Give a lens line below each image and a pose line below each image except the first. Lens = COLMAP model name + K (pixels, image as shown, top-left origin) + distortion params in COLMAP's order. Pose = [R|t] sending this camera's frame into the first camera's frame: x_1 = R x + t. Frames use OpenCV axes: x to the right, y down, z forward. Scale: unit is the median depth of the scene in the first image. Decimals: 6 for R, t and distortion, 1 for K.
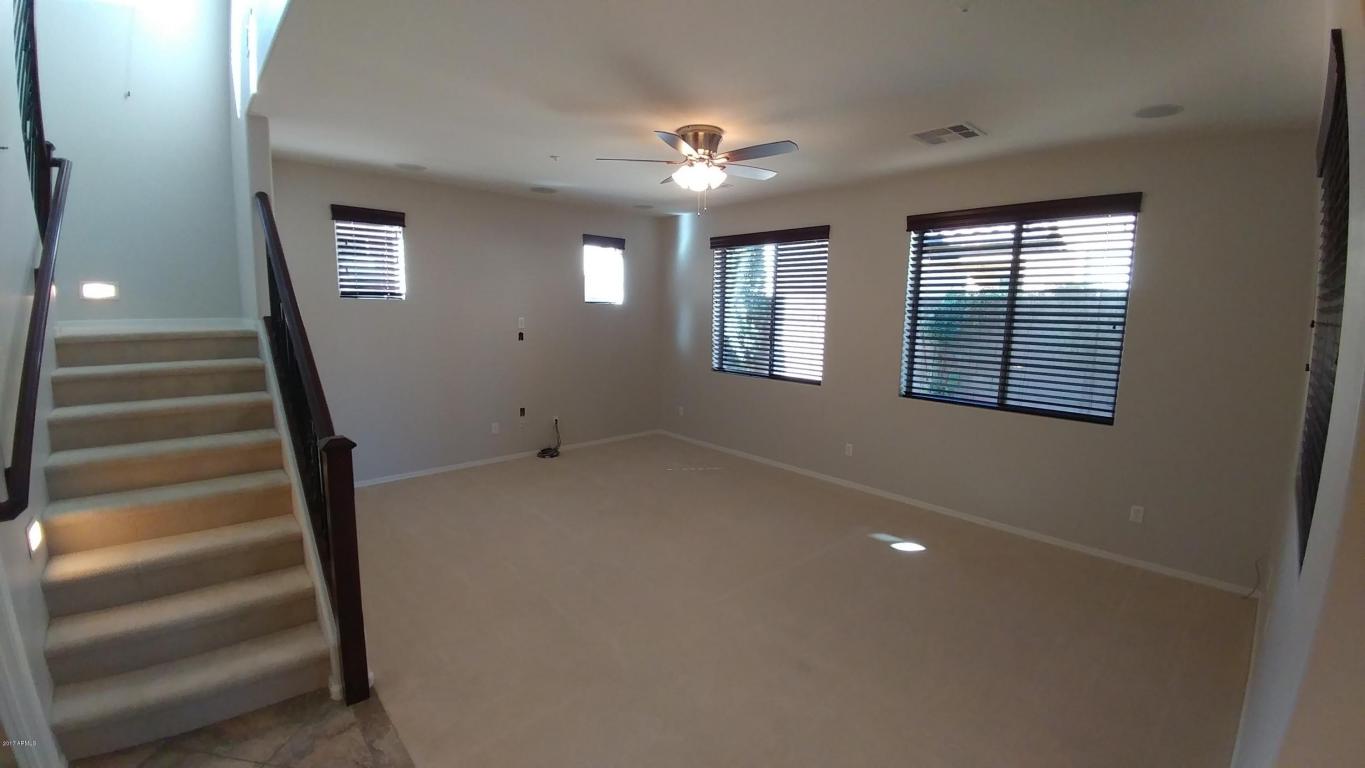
lens RADIAL K [[560.8, 0, 679.8], [0, 560.8, 379.5], [0, 0, 1]] dist [0.032651, -0.047032]
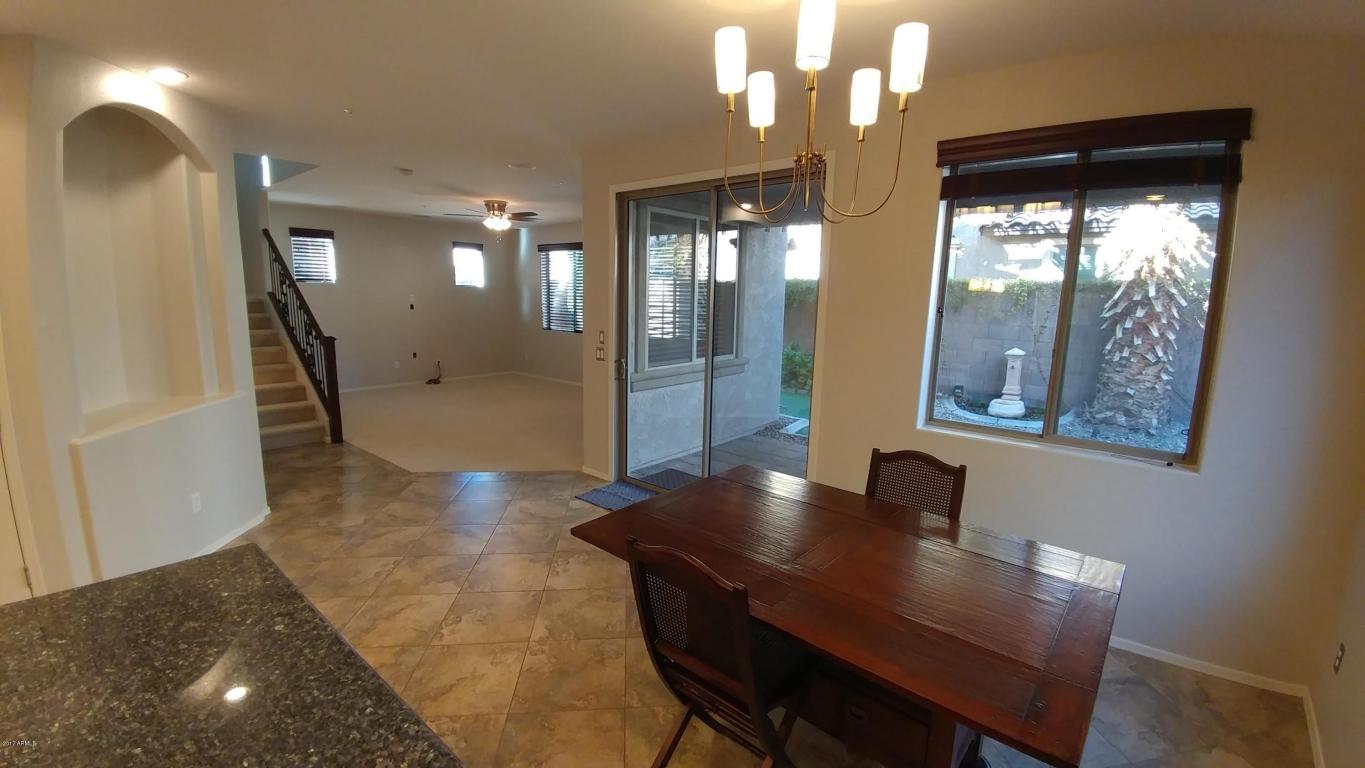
lens RADIAL K [[560.8, 0, 679.8], [0, 560.8, 379.5], [0, 0, 1]] dist [0.032651, -0.047032]
pose [[0.990152, -0.019224, 0.138672, 0.263182], [0.014708, 0.999330, 0.033514, 0.093513], [-0.139224, -0.031144, 0.989771, -0.745272]]
